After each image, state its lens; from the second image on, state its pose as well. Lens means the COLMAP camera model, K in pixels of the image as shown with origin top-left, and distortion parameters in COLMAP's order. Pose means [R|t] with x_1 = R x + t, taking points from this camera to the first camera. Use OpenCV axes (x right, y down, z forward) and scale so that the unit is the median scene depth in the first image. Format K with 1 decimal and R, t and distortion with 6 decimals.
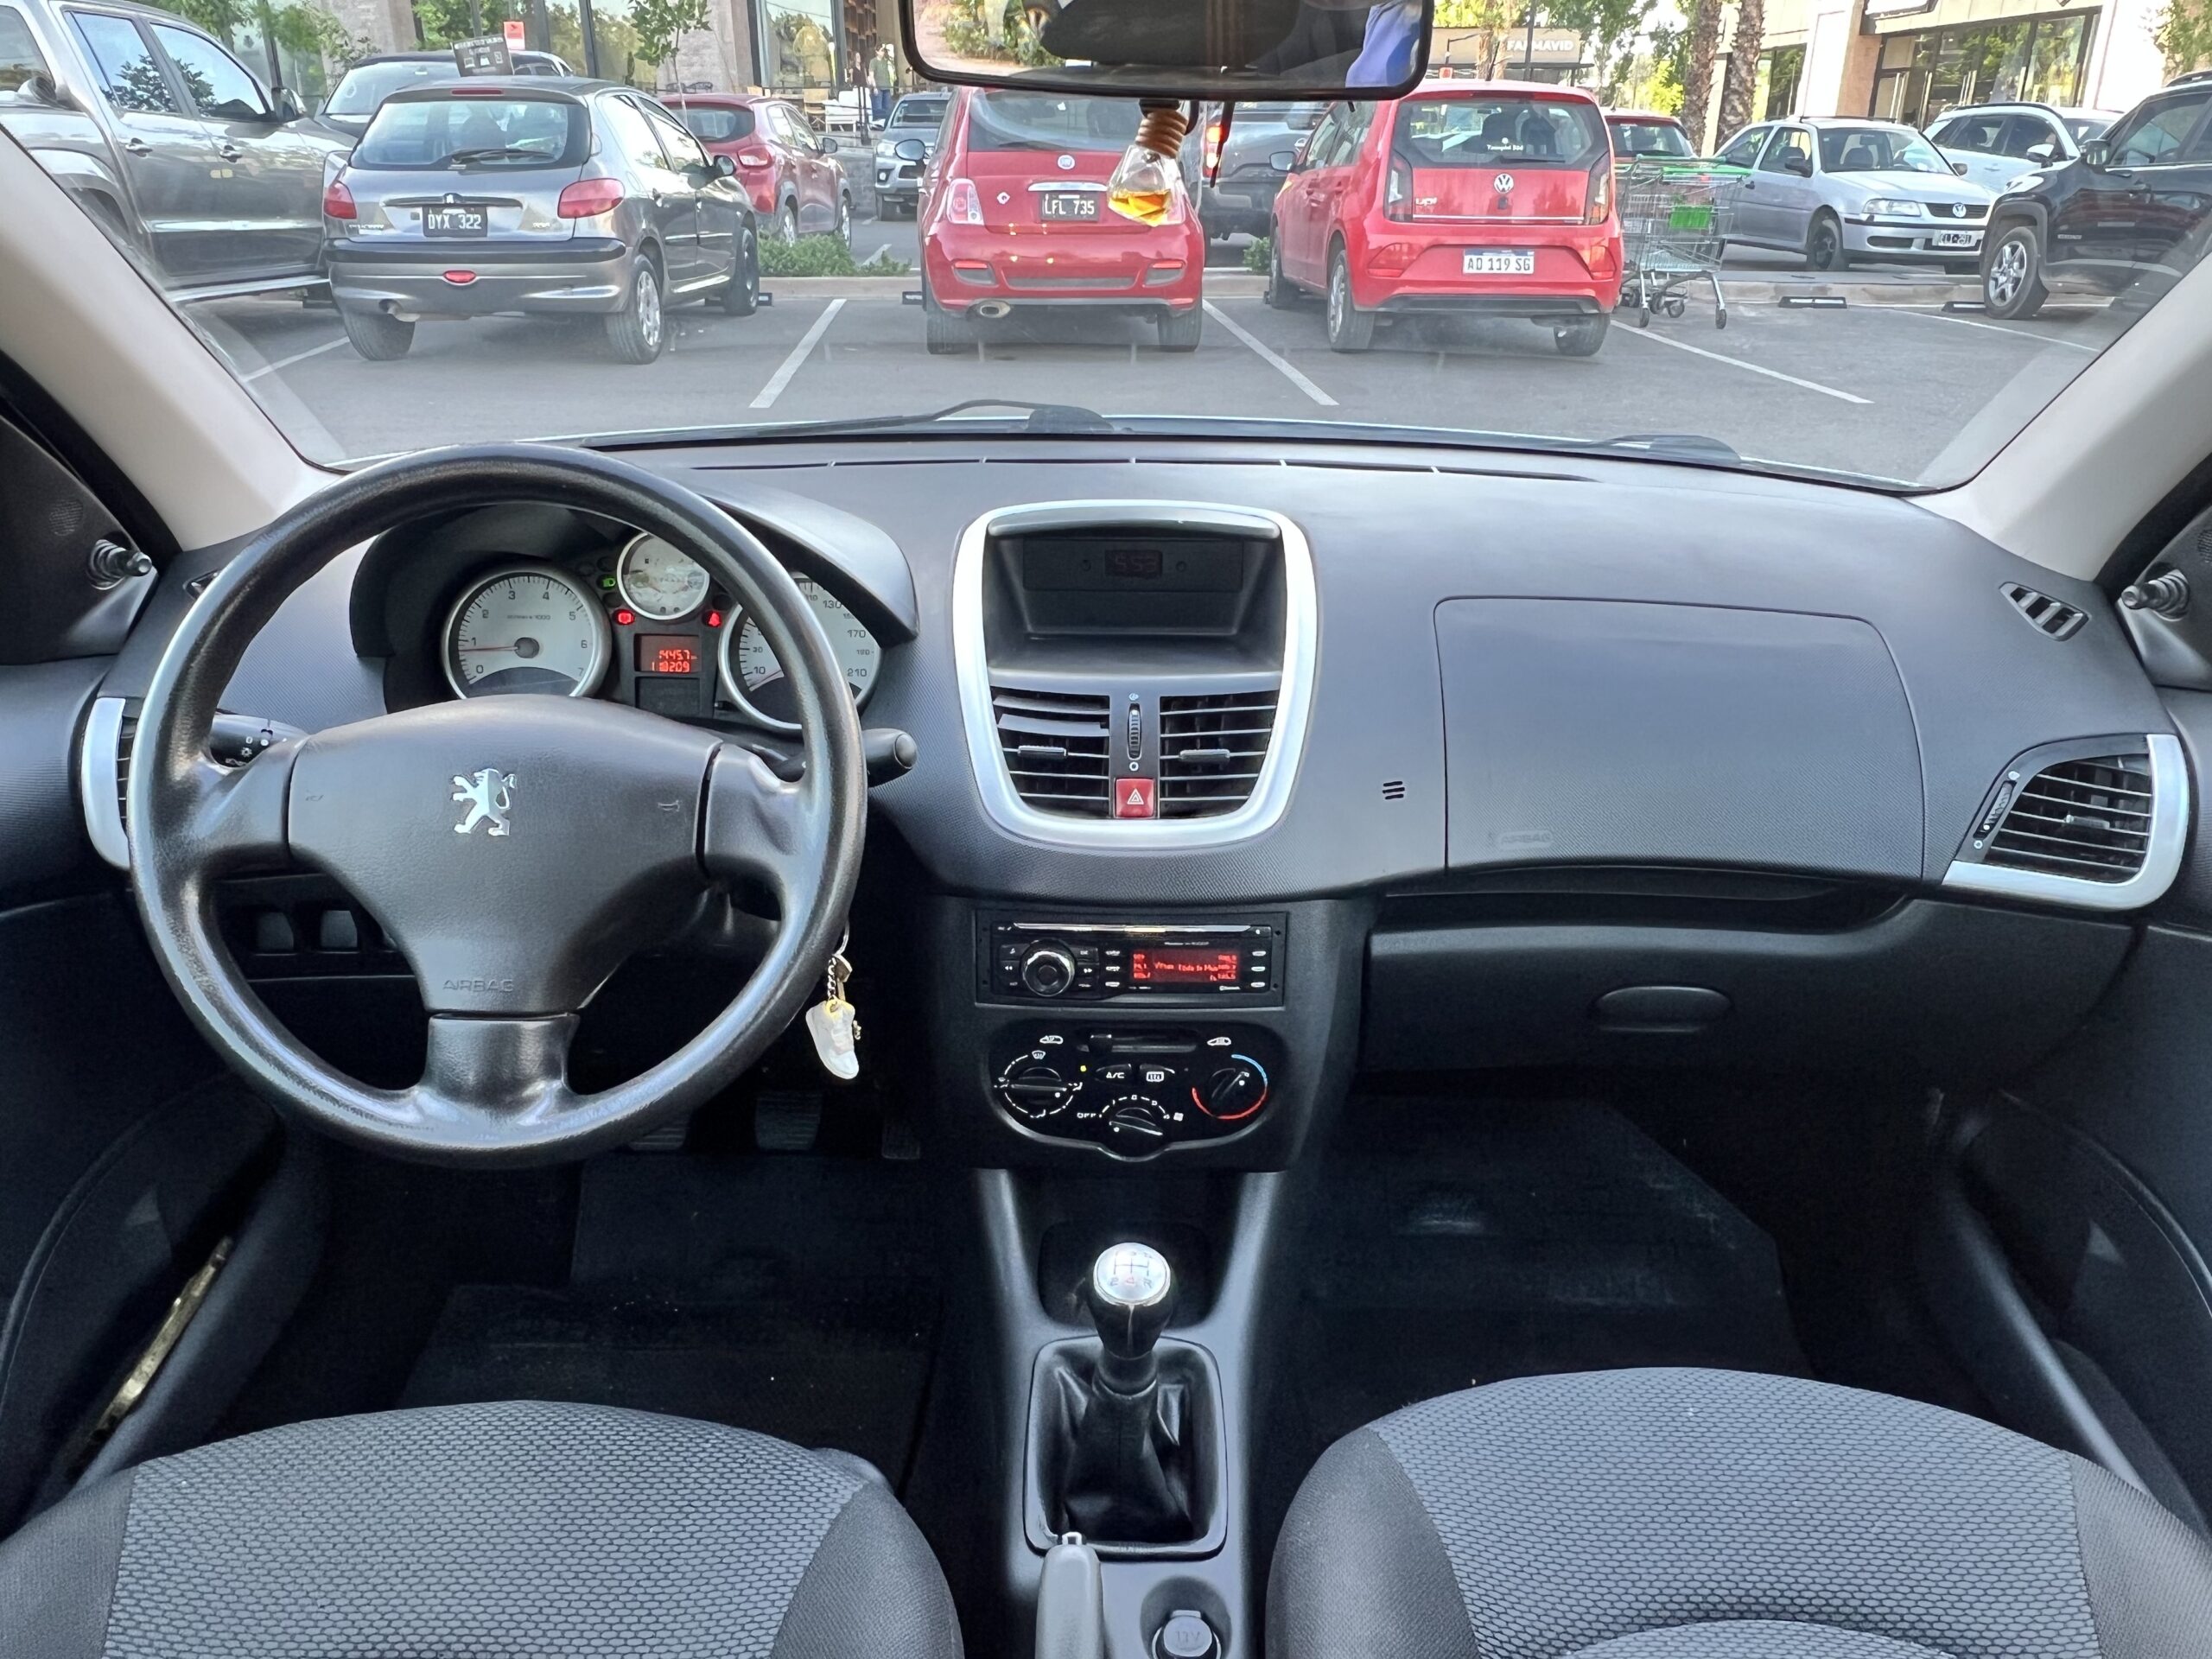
lens RADIAL K [[1607.4, 0, 1106.0], [0, 1607.4, 829.5], [0, 0, 1]] dist [-0.004374, -0.009091]
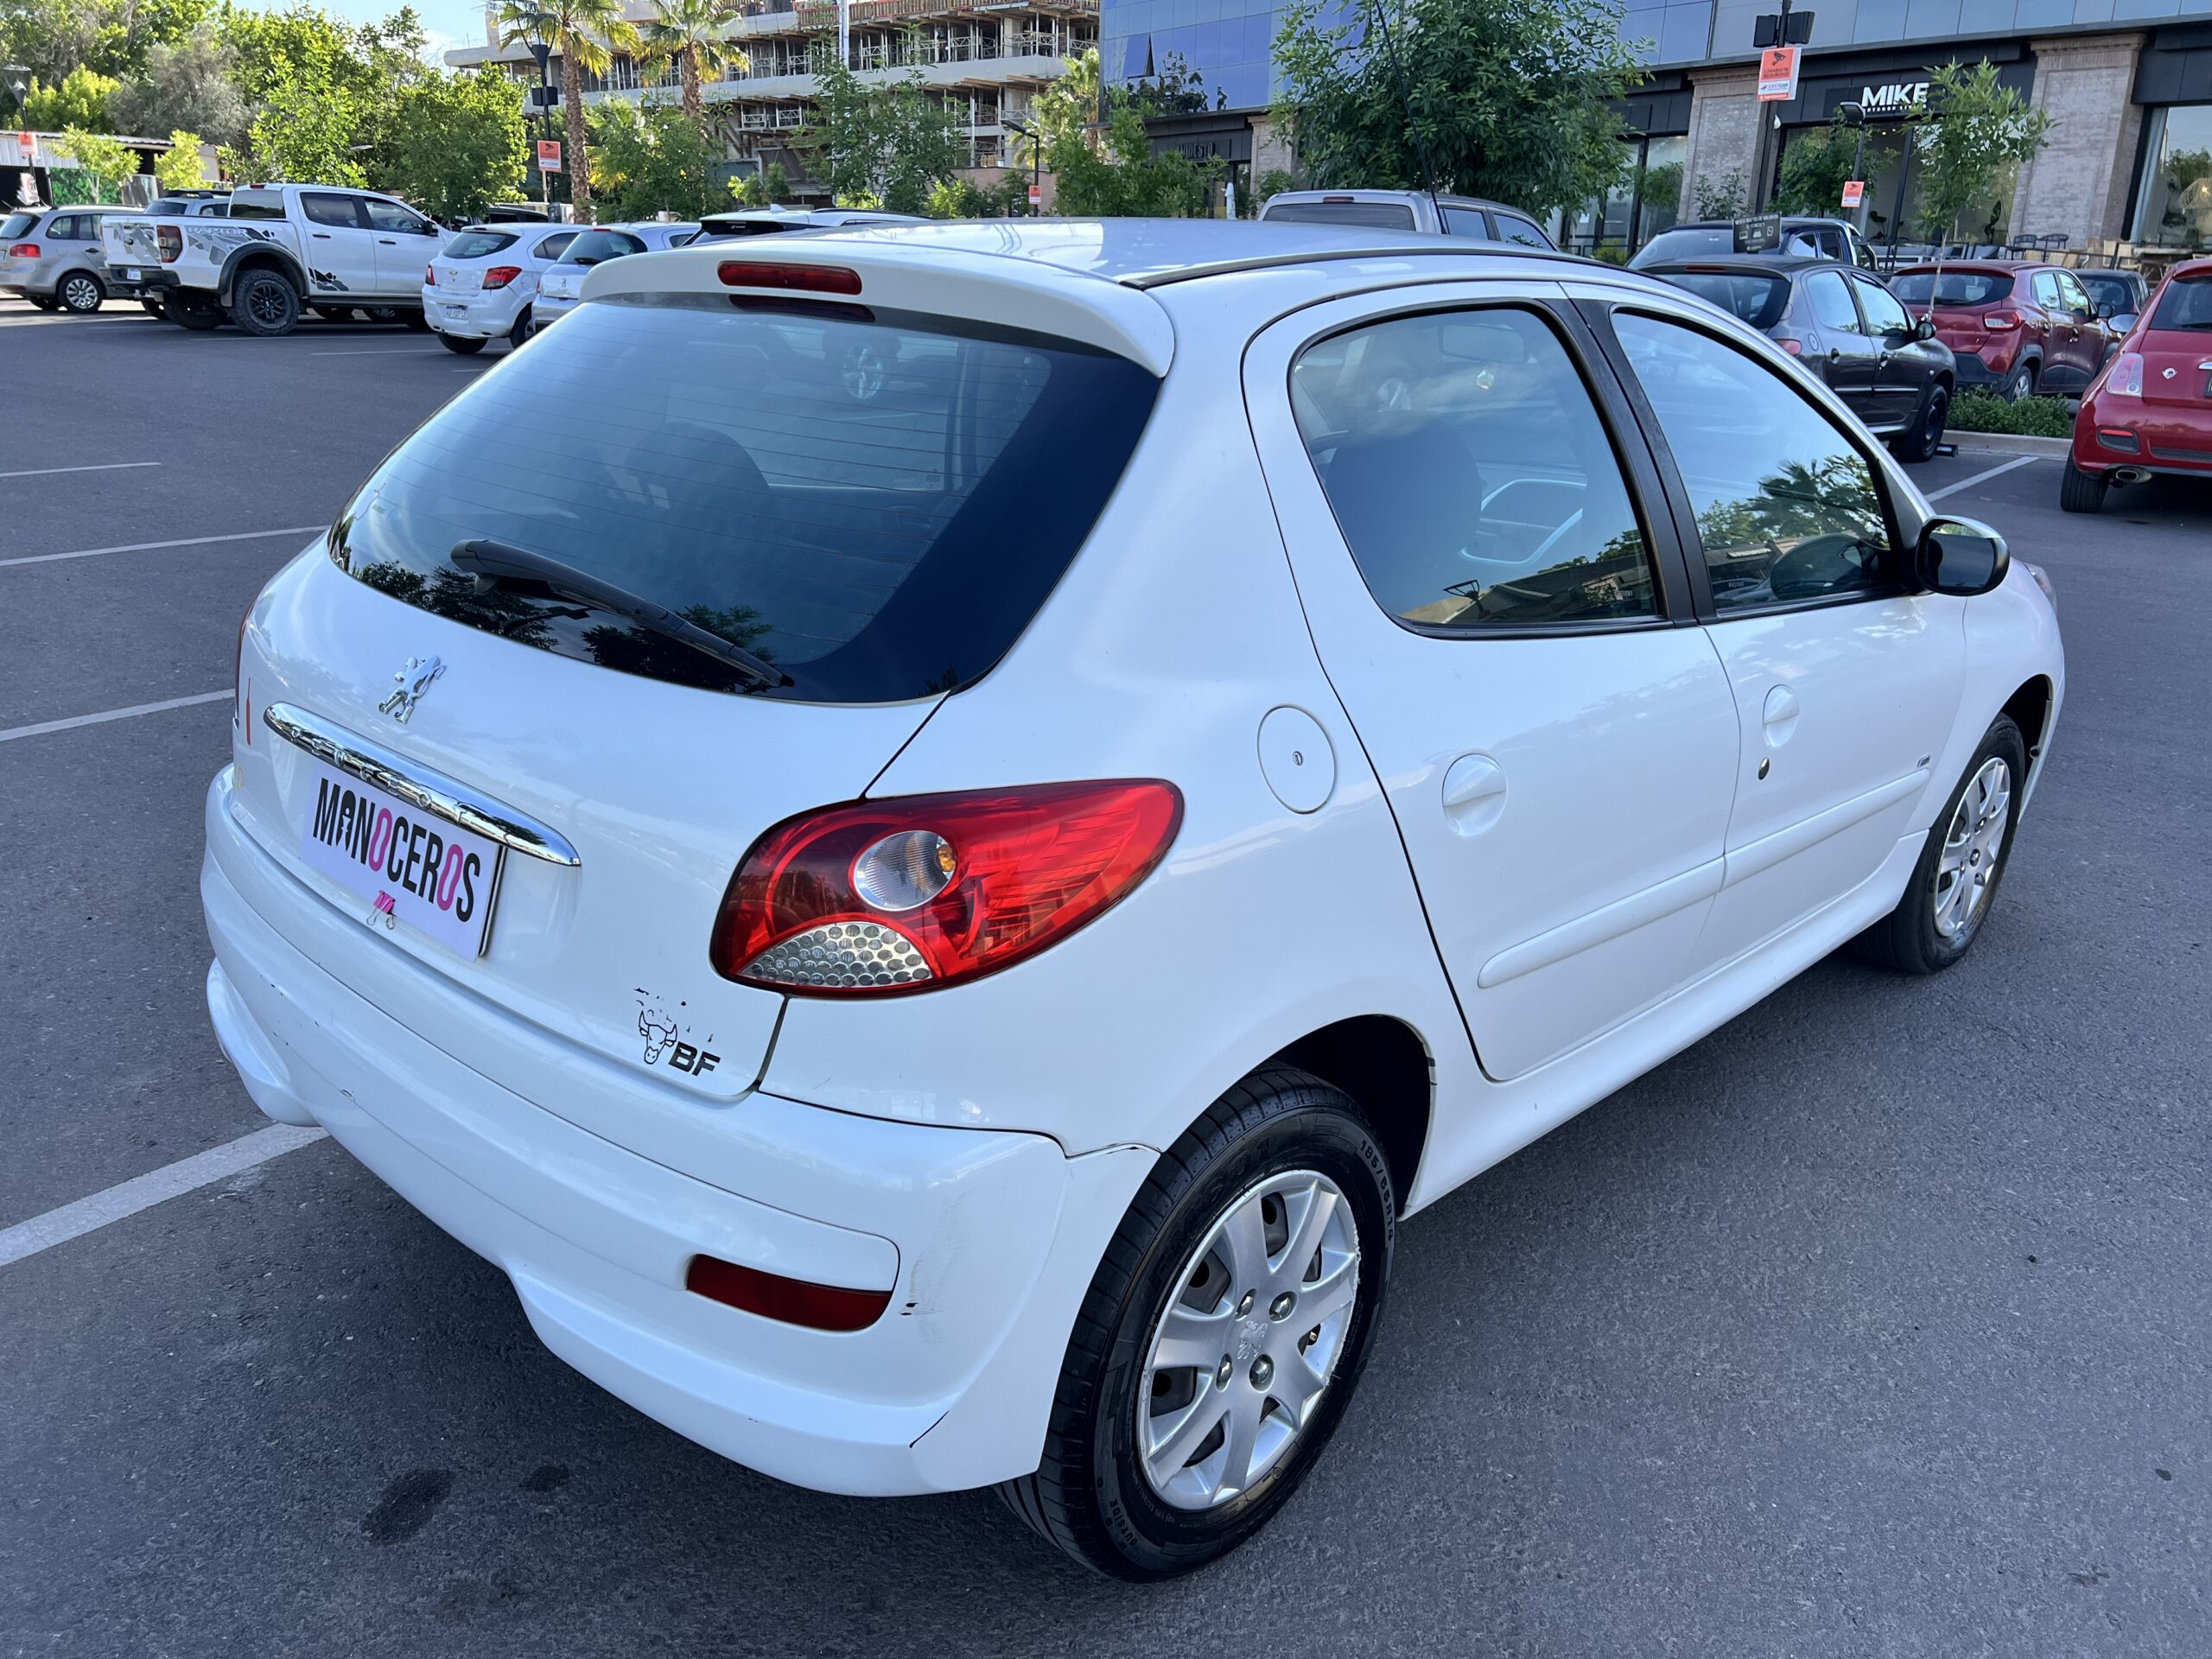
lens RADIAL K [[1684.6, 0, 1106.0], [0, 1684.6, 829.5], [0, 0, 1]] dist [0.035582, -0.062008]
pose [[0.737889, 0.227029, -0.635593, 0.171393], [-0.284006, 0.958738, 0.012739, 0.067243], [0.612259, 0.171112, 0.771919, -0.201750]]
